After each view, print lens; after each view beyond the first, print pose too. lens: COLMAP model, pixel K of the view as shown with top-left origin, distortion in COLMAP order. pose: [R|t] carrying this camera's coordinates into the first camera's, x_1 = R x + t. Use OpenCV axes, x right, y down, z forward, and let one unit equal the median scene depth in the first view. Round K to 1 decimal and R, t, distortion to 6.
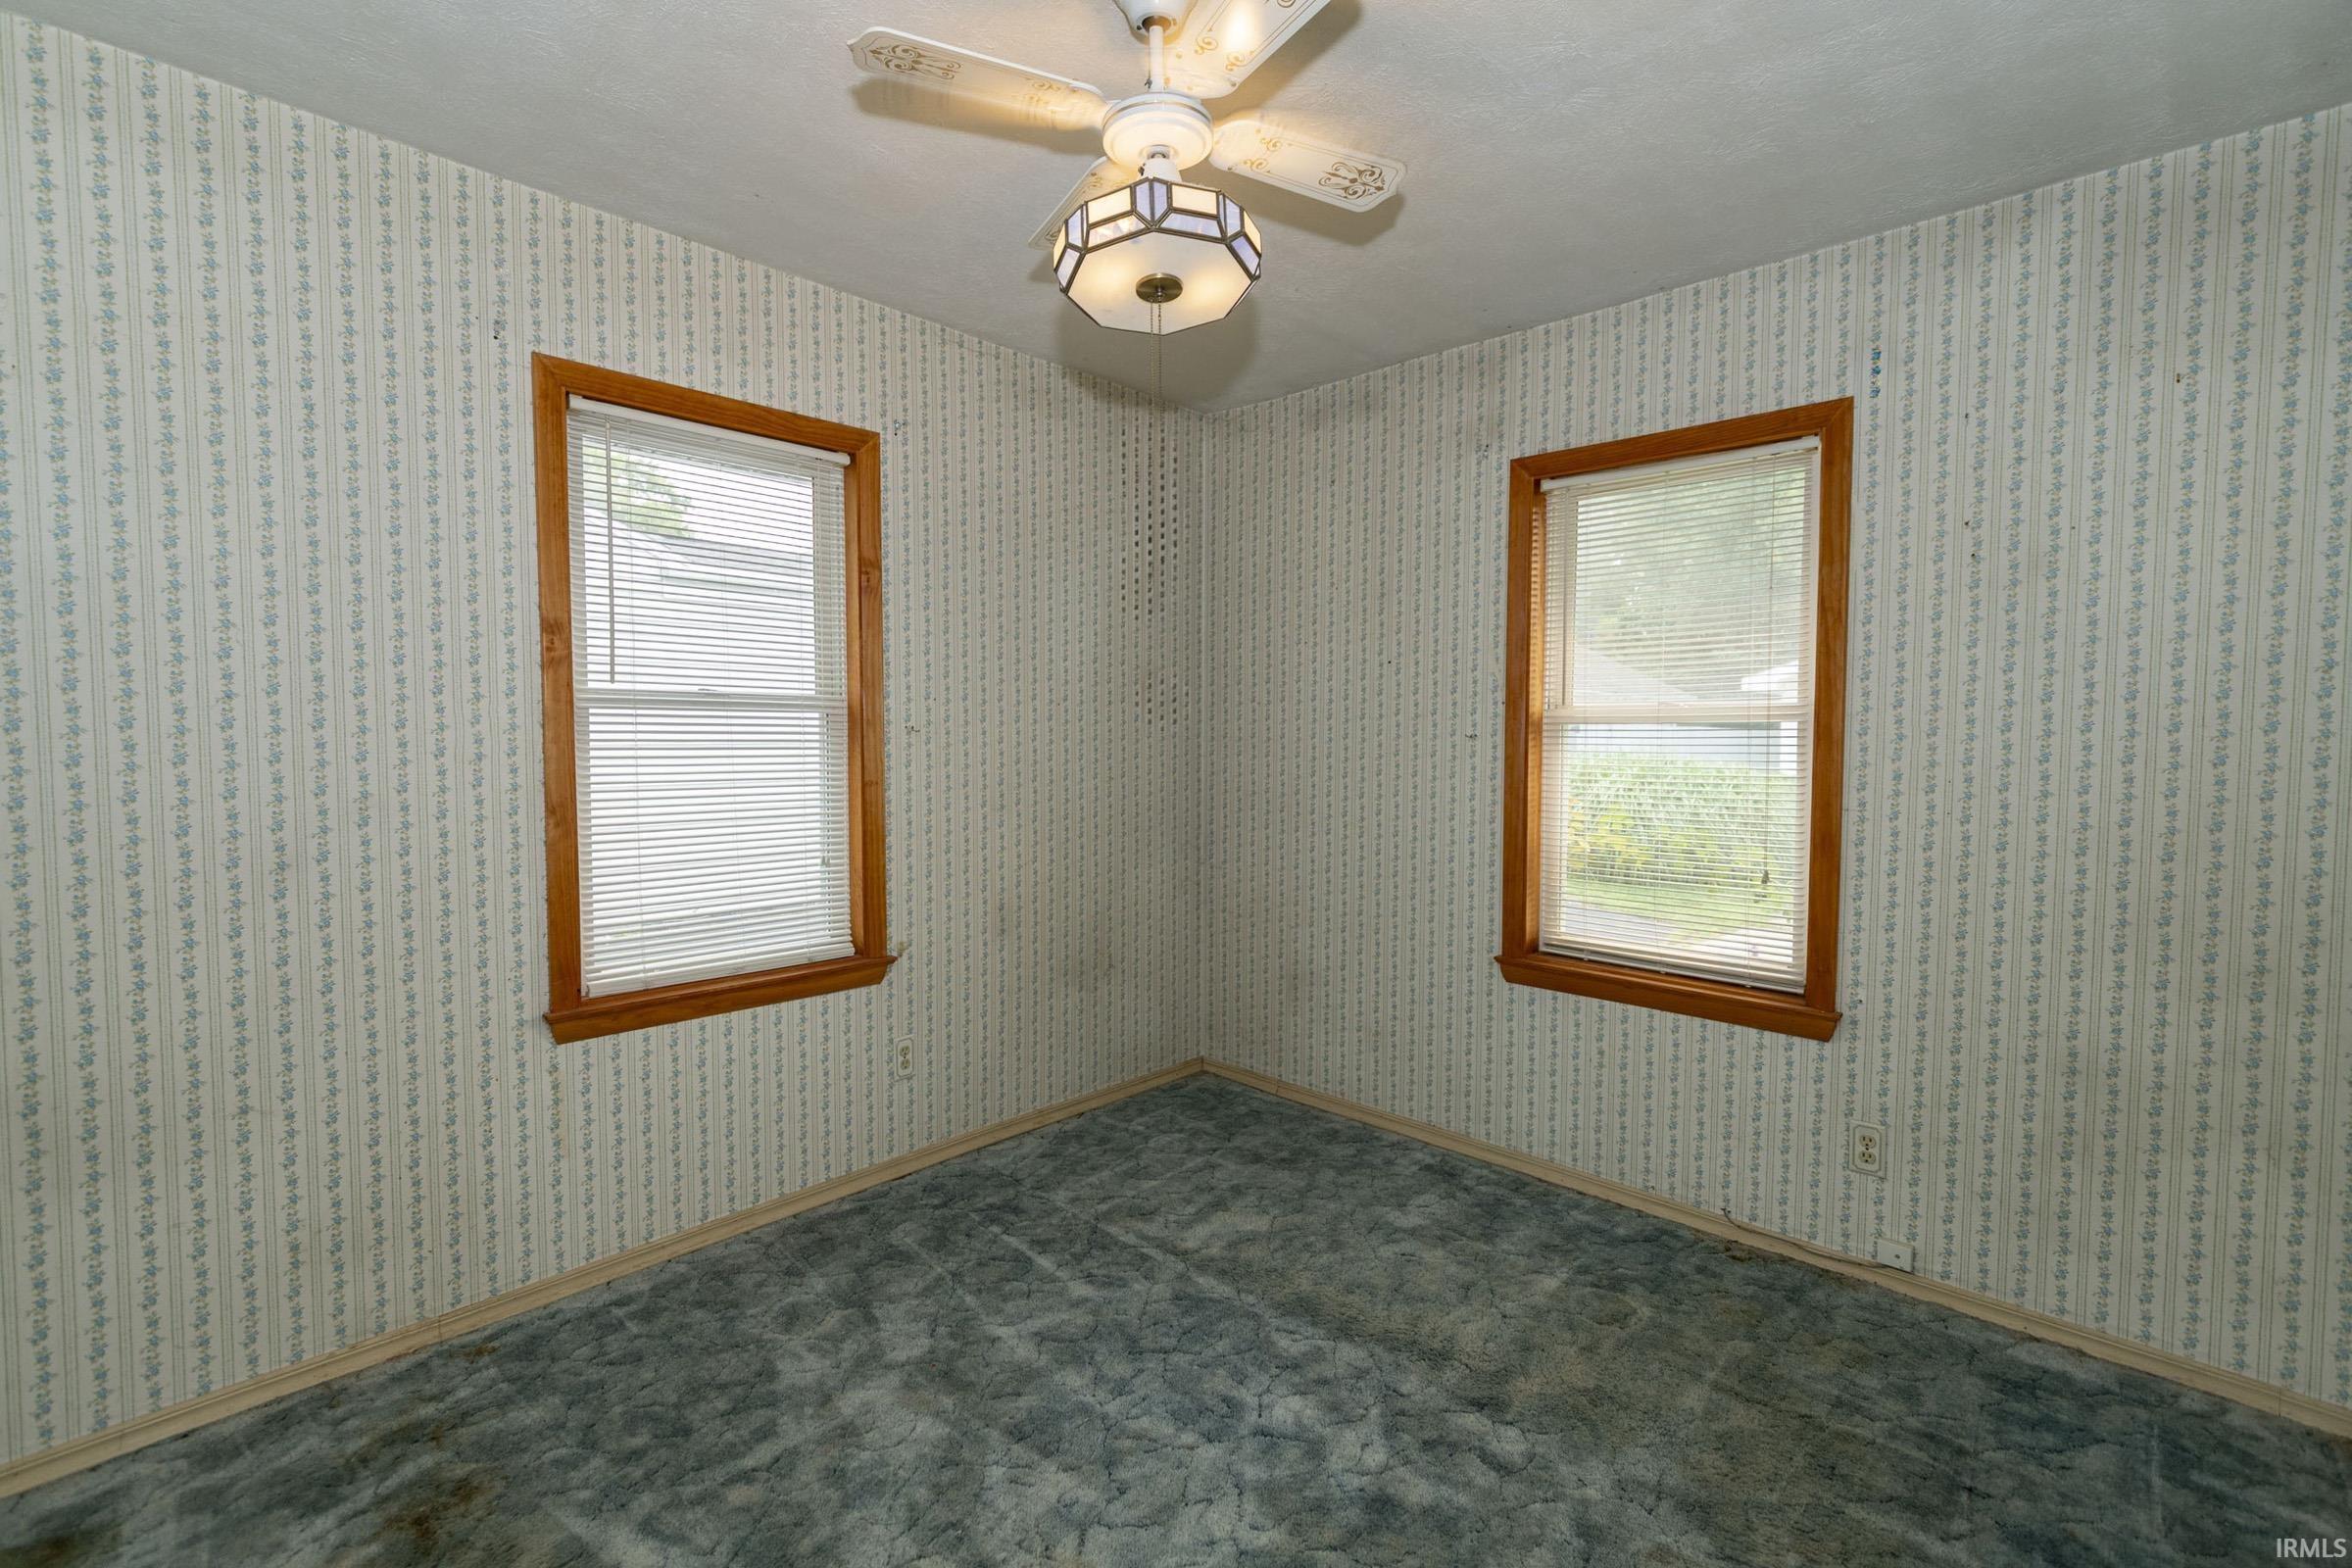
lens RADIAL K [[1079.0, 0, 1154.1], [0, 1079.0, 780.0], [0, 0, 1]] dist [-0.000233, -0.000780]
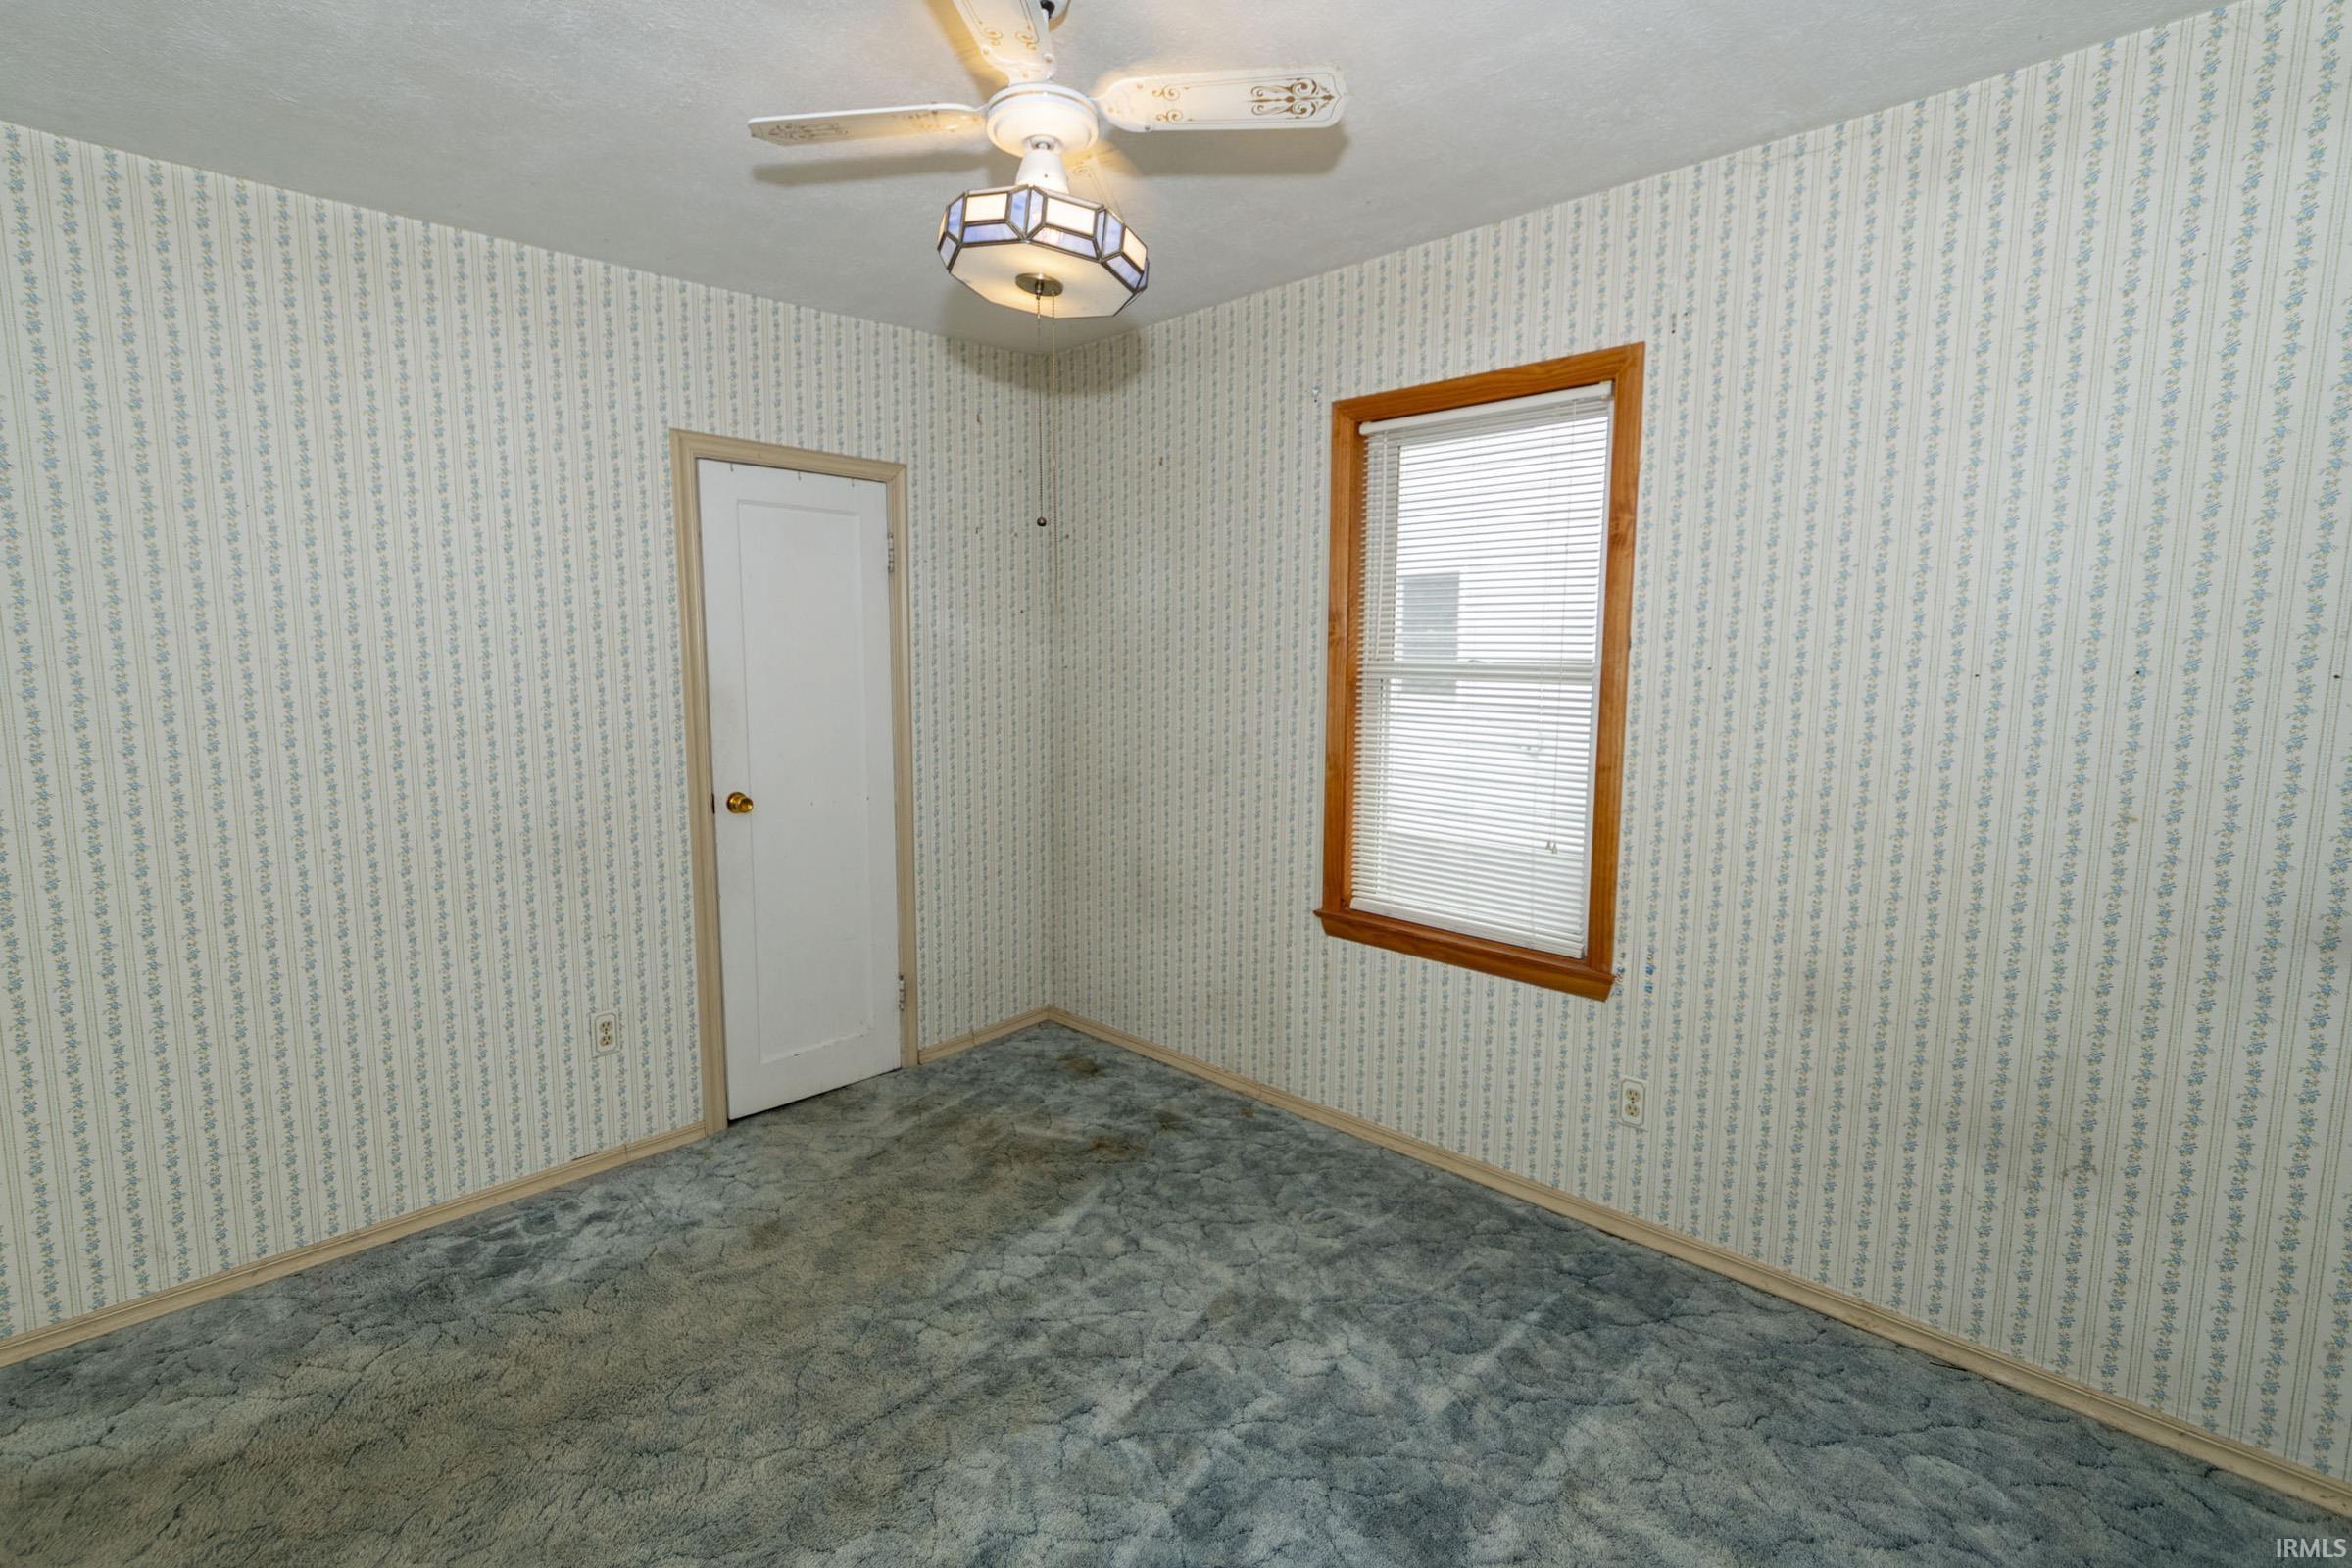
lens RADIAL K [[1079.0, 0, 1154.1], [0, 1079.0, 780.0], [0, 0, 1]] dist [-0.000233, -0.000780]
pose [[-0.043484, 0.119440, -0.991889, 0.735635], [-0.047794, 0.991442, 0.121481, -0.092028], [0.997910, 0.052689, -0.037404, 0.825926]]
